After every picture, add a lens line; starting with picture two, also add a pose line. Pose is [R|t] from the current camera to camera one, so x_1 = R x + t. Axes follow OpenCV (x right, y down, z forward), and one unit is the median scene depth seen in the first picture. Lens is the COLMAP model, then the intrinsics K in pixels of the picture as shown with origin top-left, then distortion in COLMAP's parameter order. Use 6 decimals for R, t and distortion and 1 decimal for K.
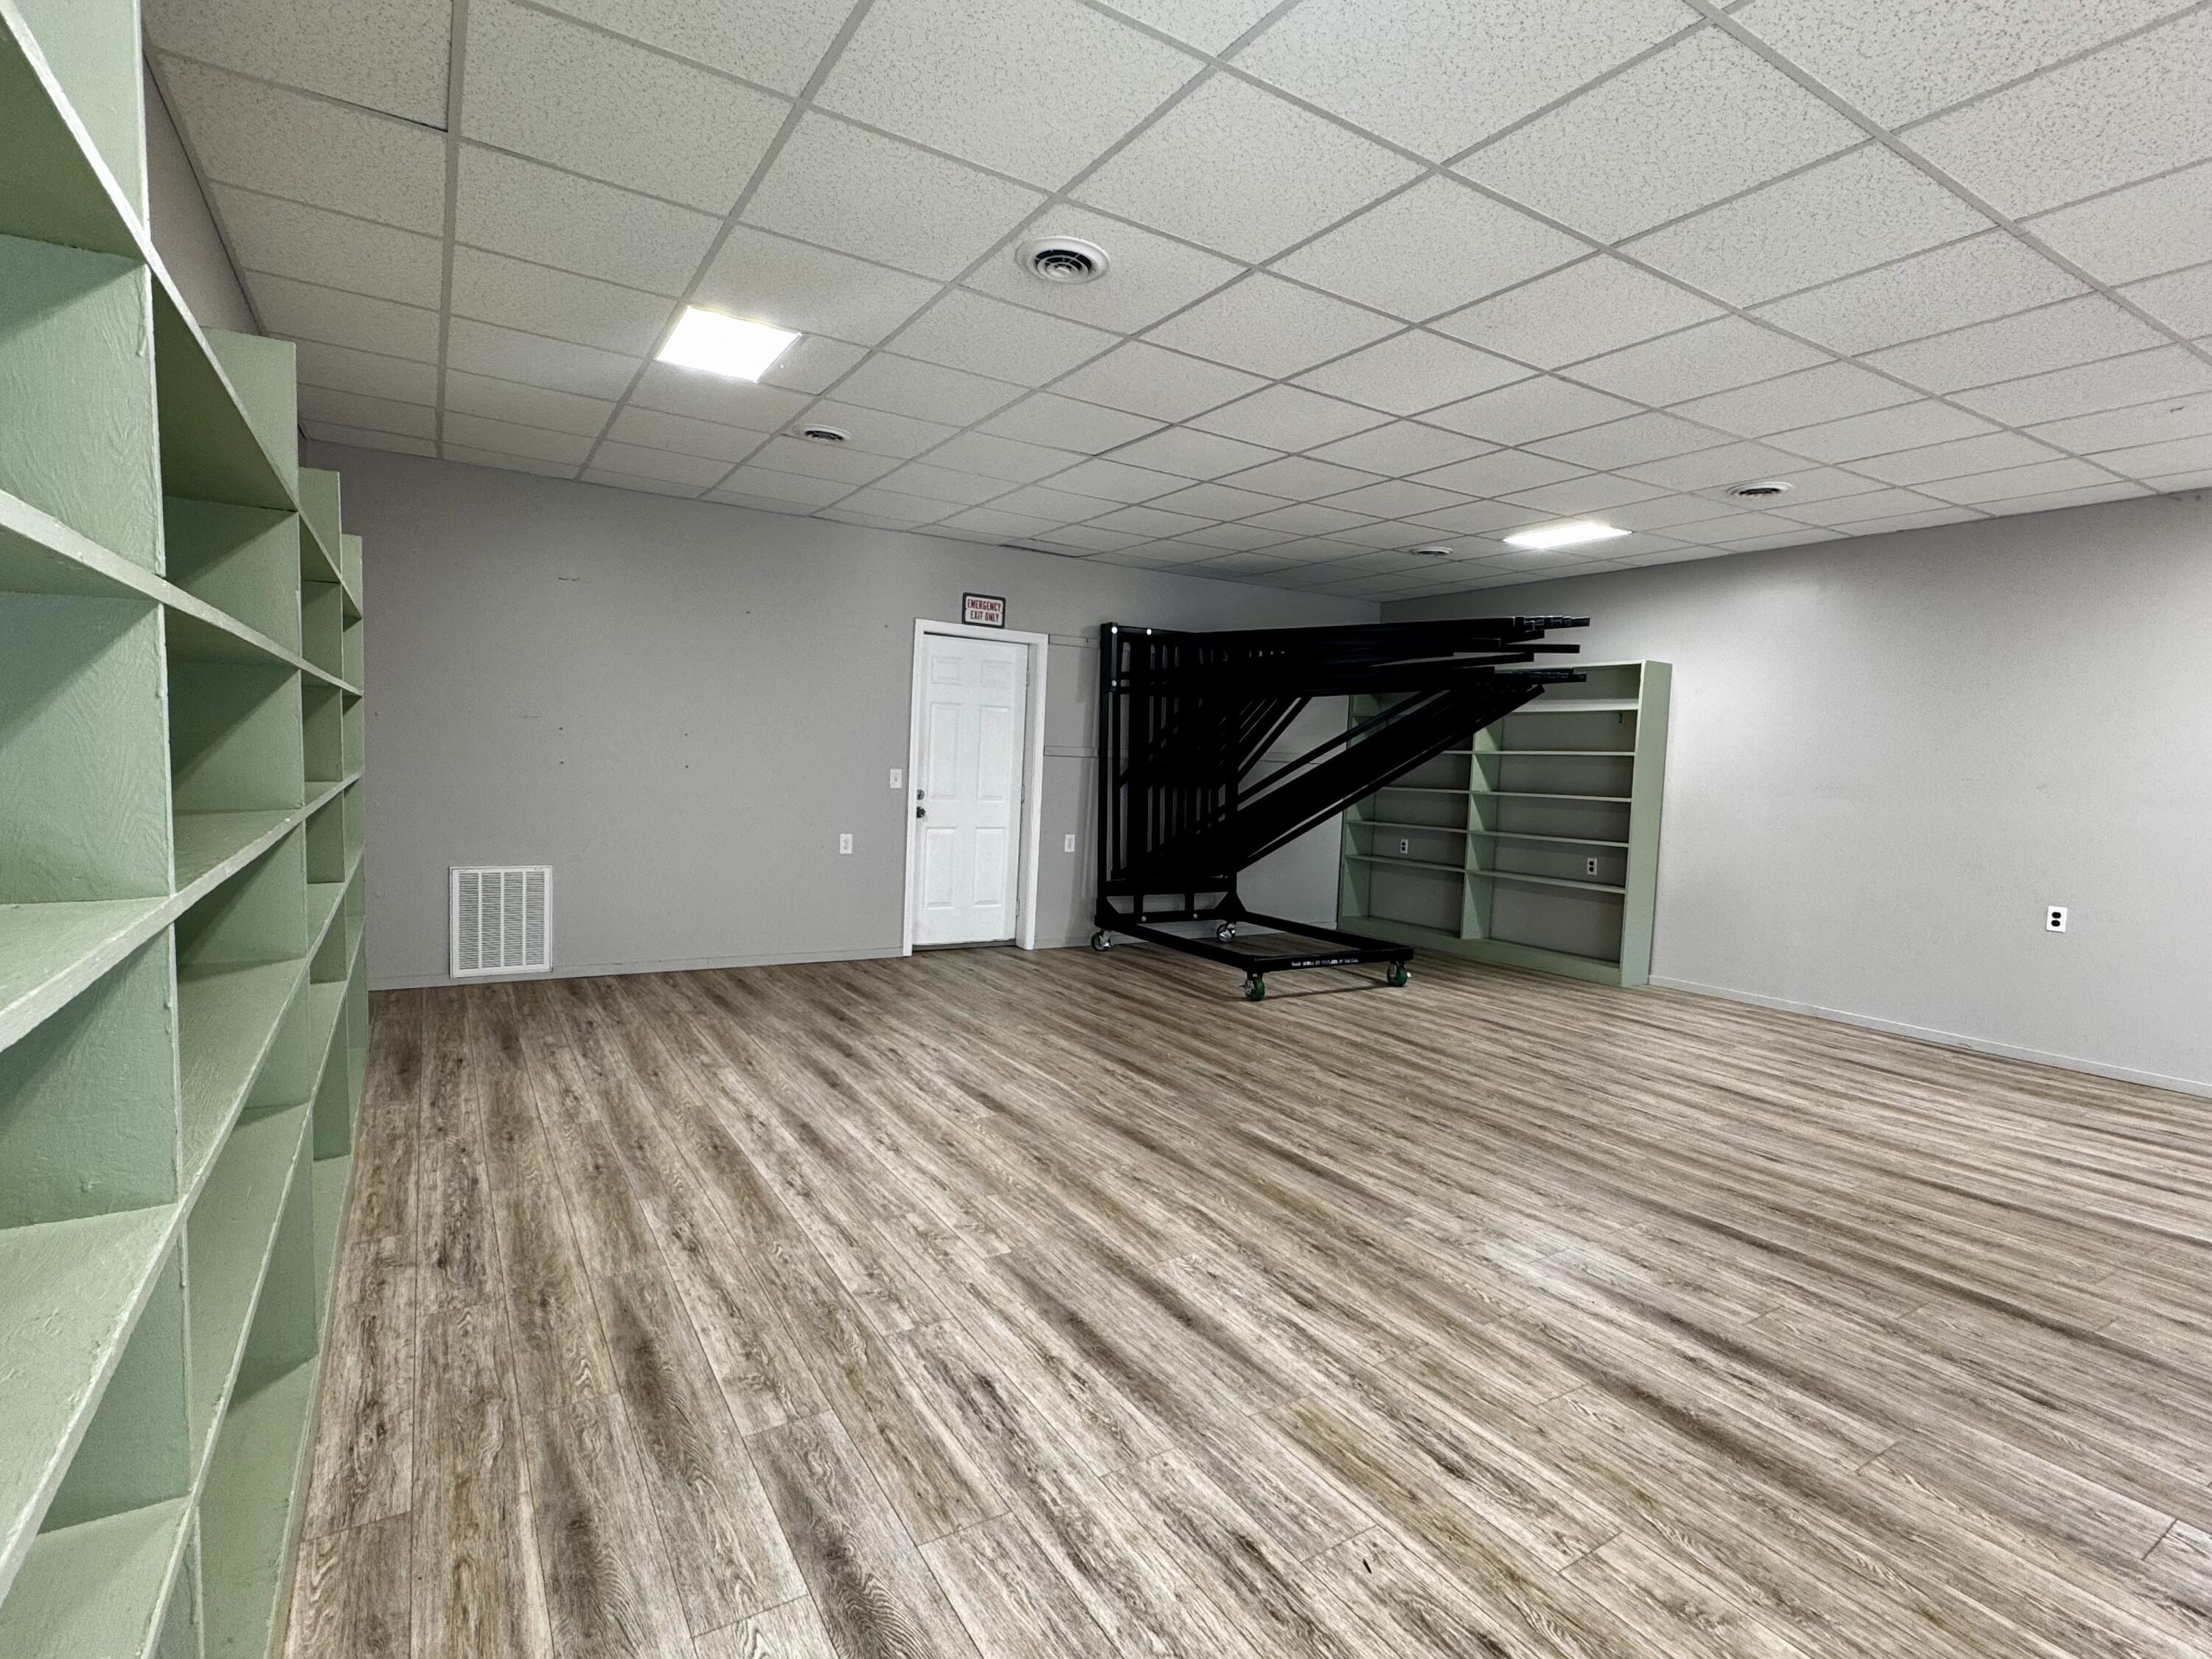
lens RADIAL K [[1083.8, 0, 1106.0], [0, 1083.8, 829.5], [0, 0, 1]] dist [0.000600, -0.000525]
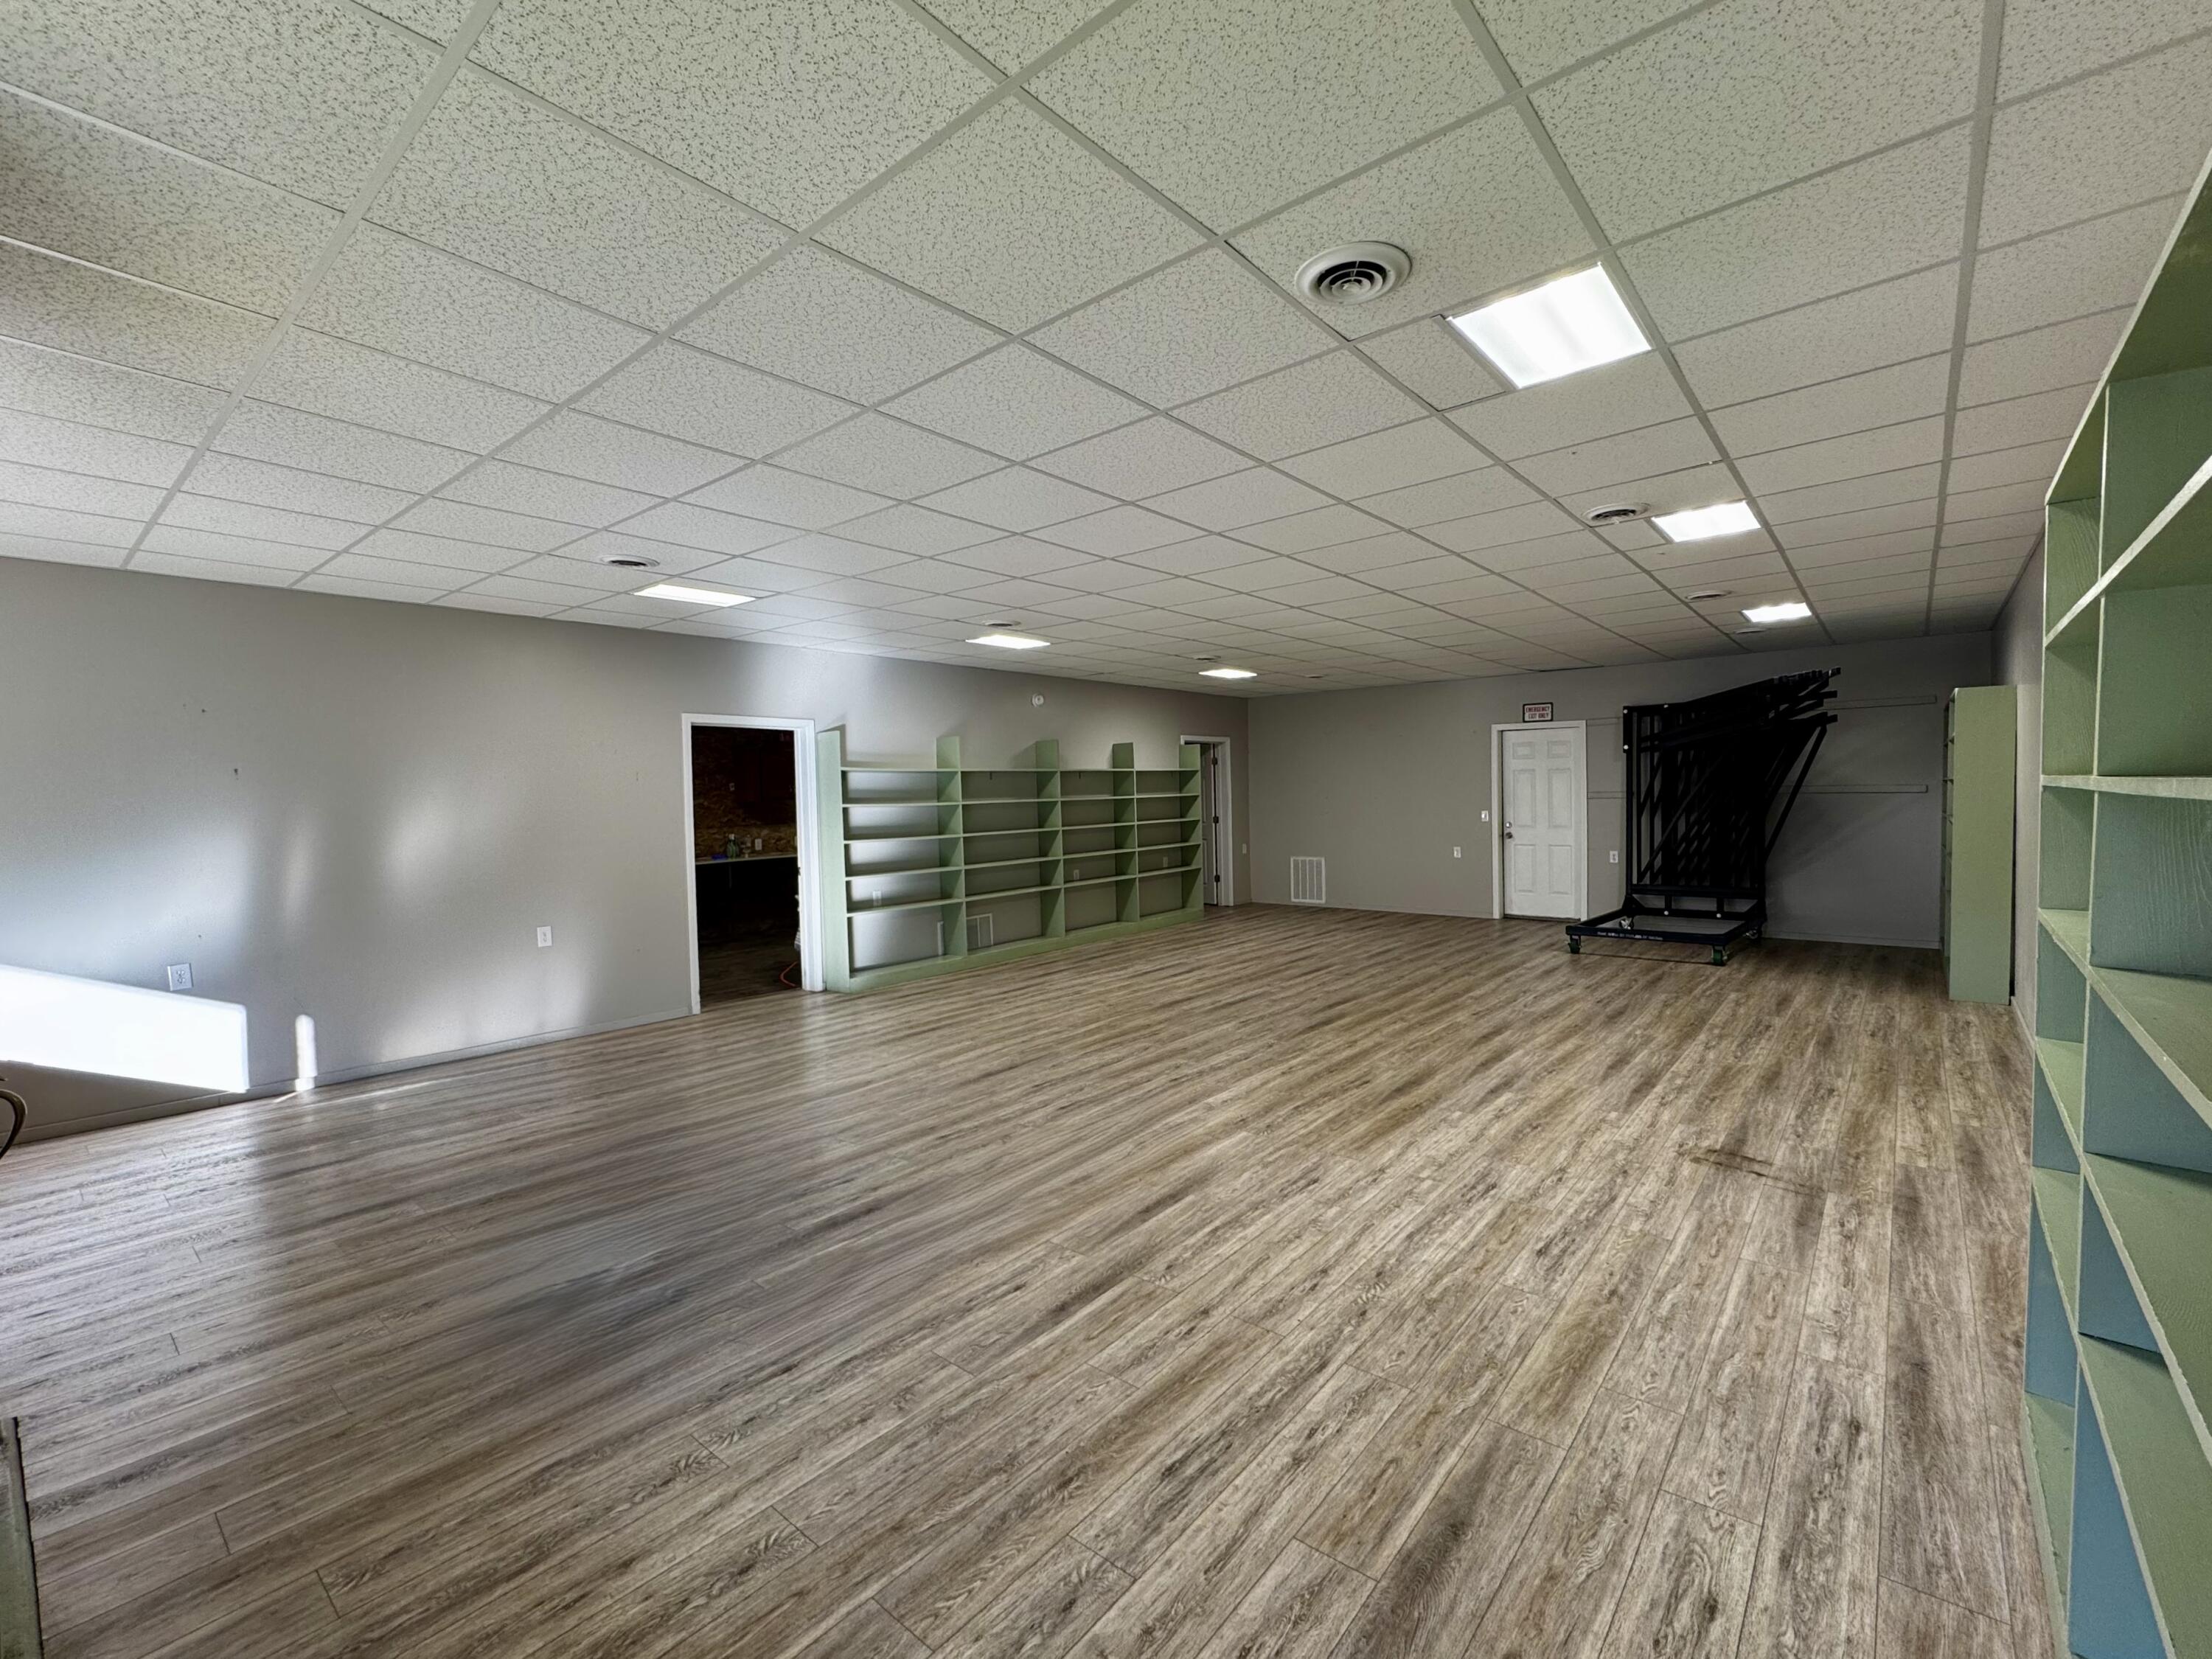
lens RADIAL K [[924.3, 0, 1106.0], [0, 924.3, 829.5], [0, 0, 1]] dist [-0.001342, 0.000097]
pose [[0.295005, -0.030256, -0.955017, 1.901093], [-0.048196, 0.997755, -0.046498, 0.132697], [0.954279, 0.059746, 0.292885, -0.048550]]
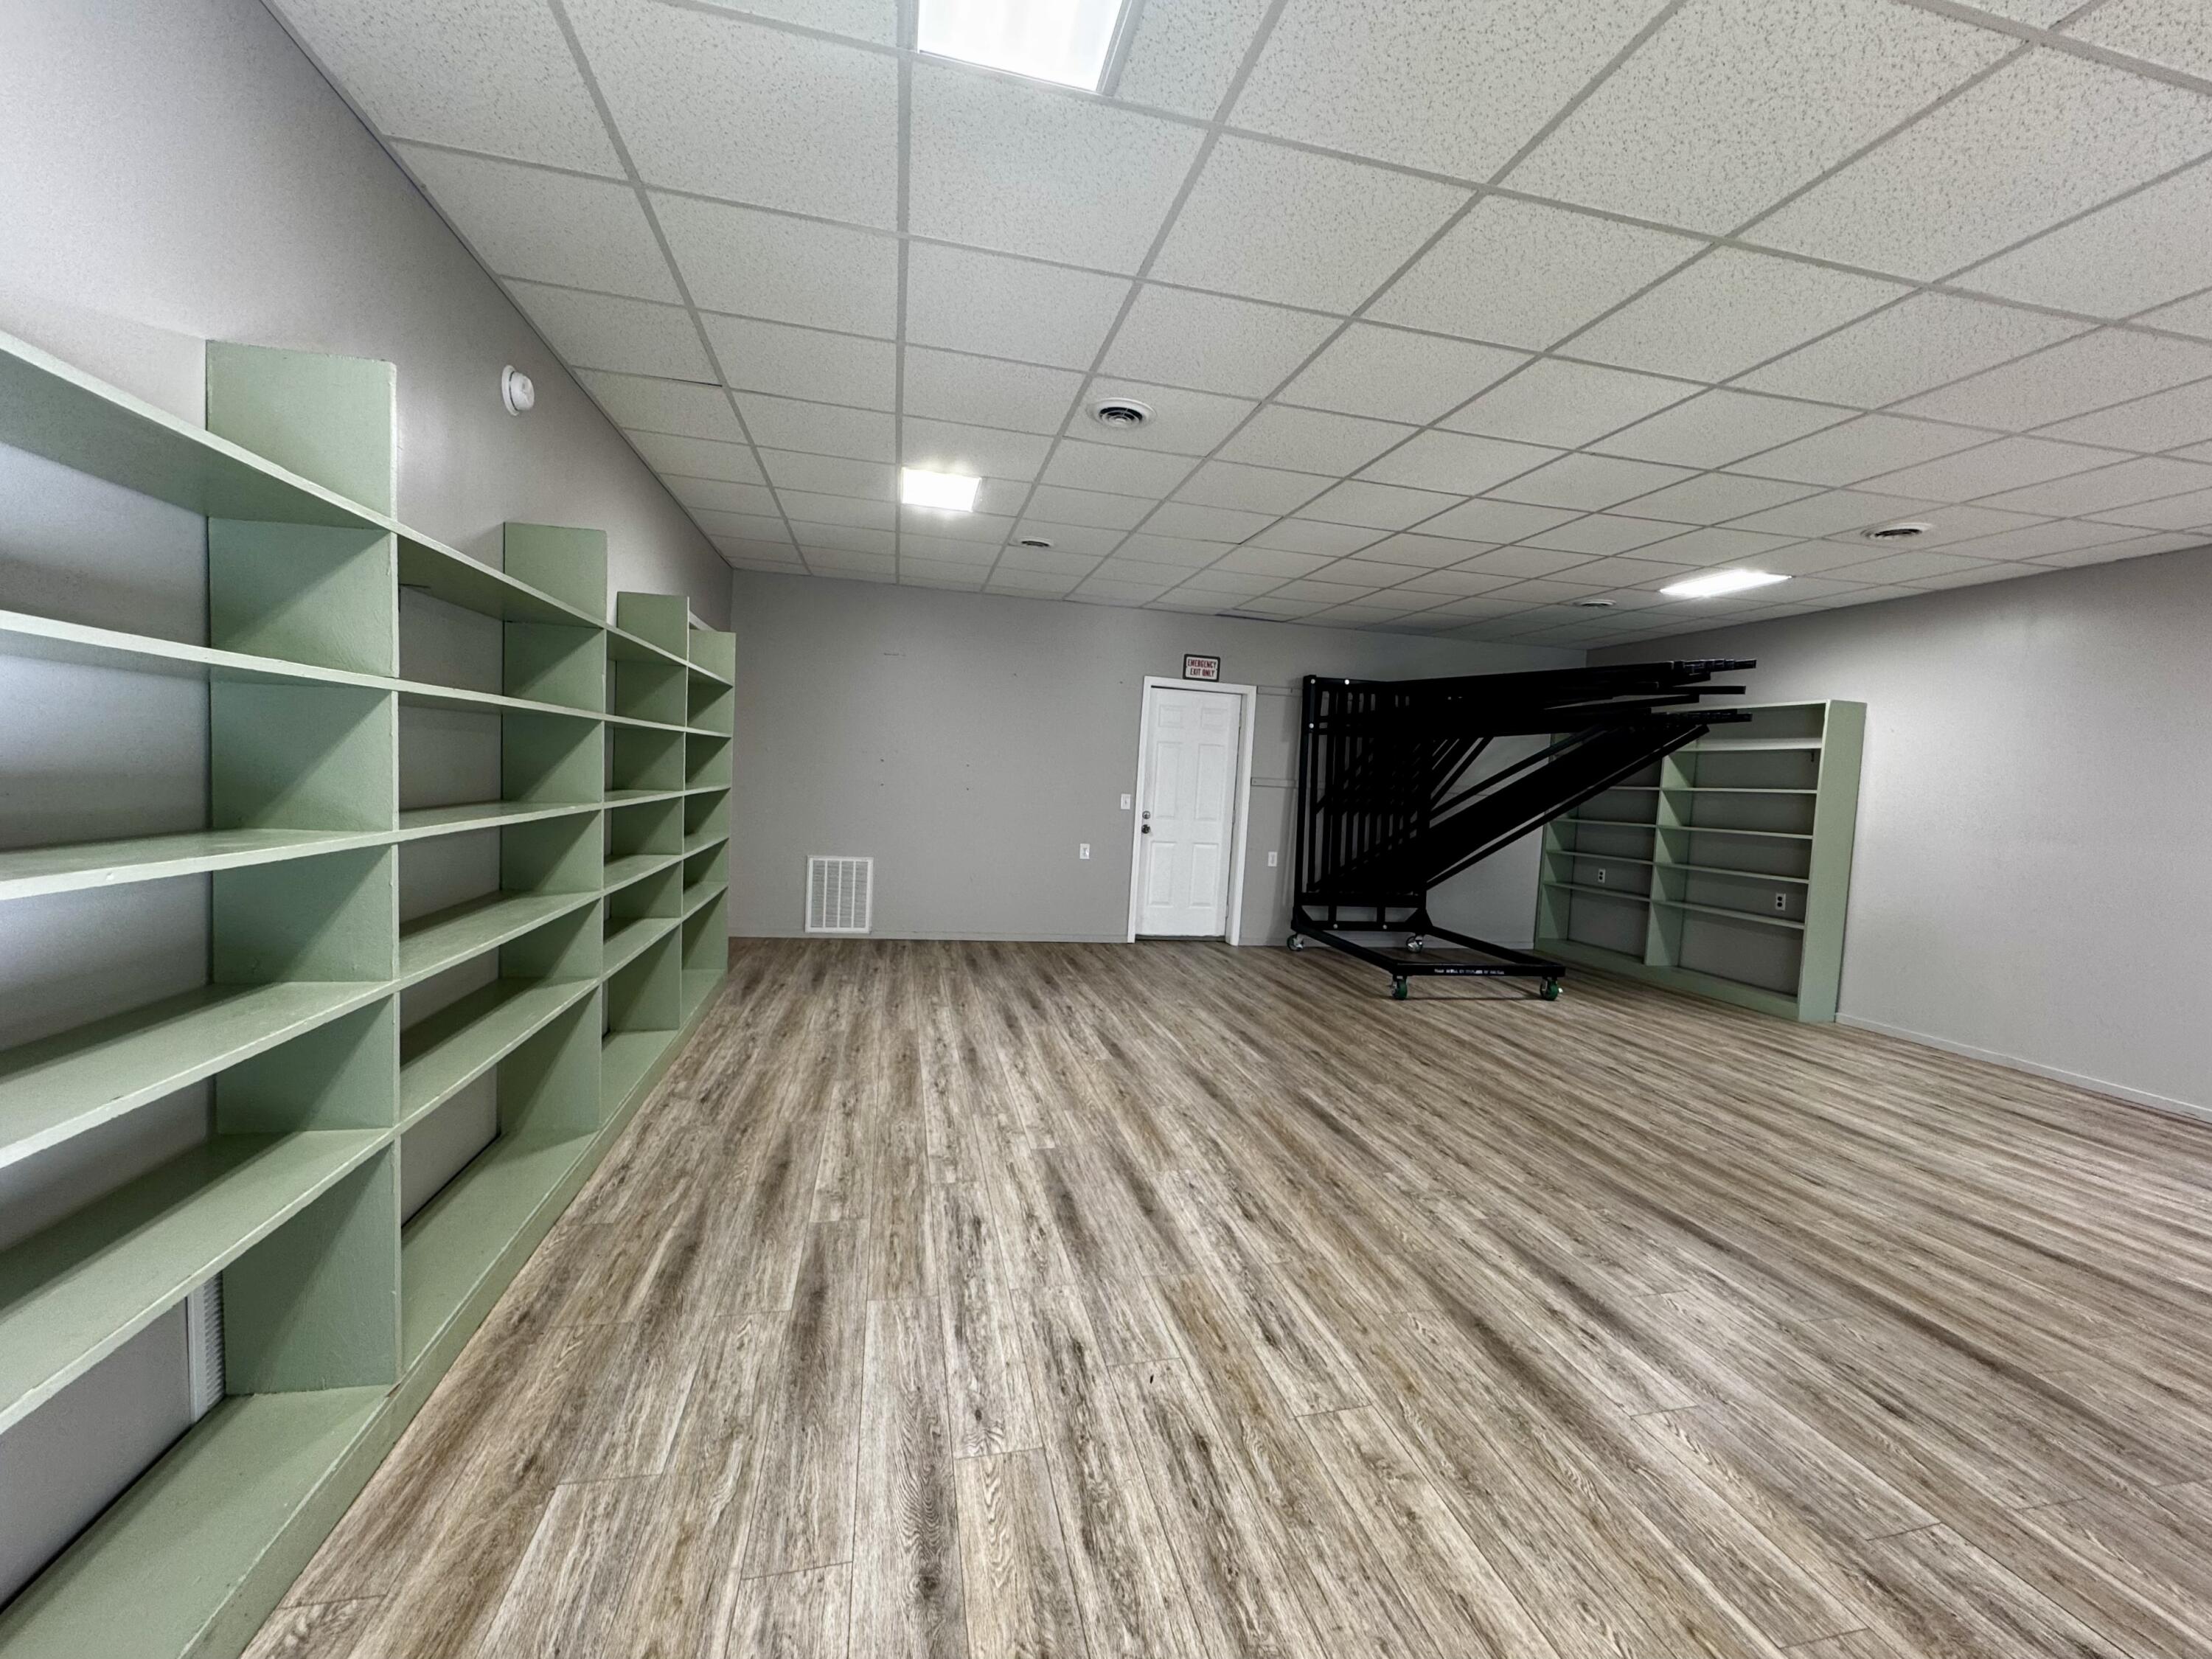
lens RADIAL K [[924.3, 0, 1106.0], [0, 924.3, 829.5], [0, 0, 1]] dist [-0.001342, 0.000097]
pose [[0.945955, 0.029750, -0.322929, 0.241418], [-0.037191, 0.999165, -0.016896, 0.008284], [0.322157, 0.027993, 0.946272, -0.056052]]
